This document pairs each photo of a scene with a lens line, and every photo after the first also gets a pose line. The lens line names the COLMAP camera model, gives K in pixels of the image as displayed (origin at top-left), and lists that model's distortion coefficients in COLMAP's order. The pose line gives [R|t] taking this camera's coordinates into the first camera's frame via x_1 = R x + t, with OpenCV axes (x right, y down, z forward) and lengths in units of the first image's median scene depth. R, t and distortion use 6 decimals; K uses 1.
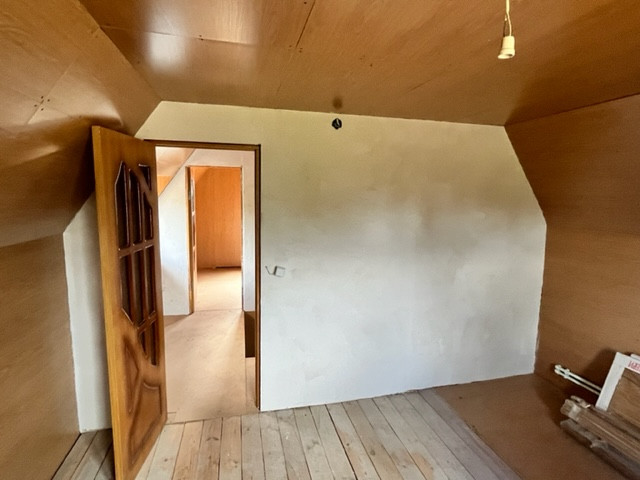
lens RADIAL K [[360.4, 0, 322.7], [0, 360.4, 237.4], [0, 0, 1]] dist [-0.007826, 0.001858]
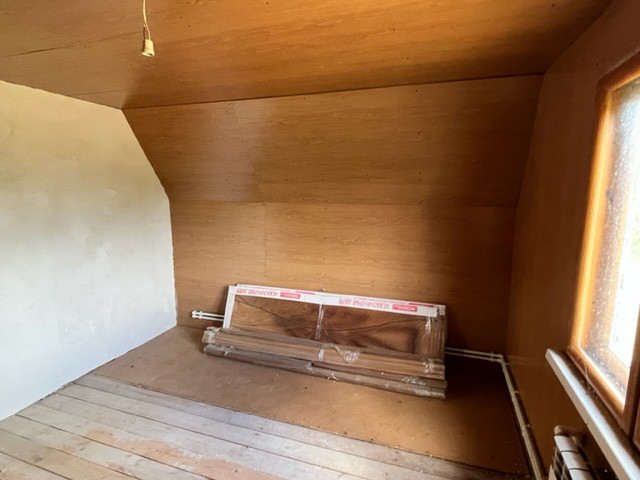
lens RADIAL K [[360.4, 0, 318.4], [0, 360.4, 239.4], [0, 0, 1]] dist [-0.007826, 0.001858]
pose [[0.553571, -0.137174, 0.821427, -0.120240], [0.106874, 0.989887, 0.093282, 0.042731], [-0.825916, 0.036151, 0.562634, -0.089636]]
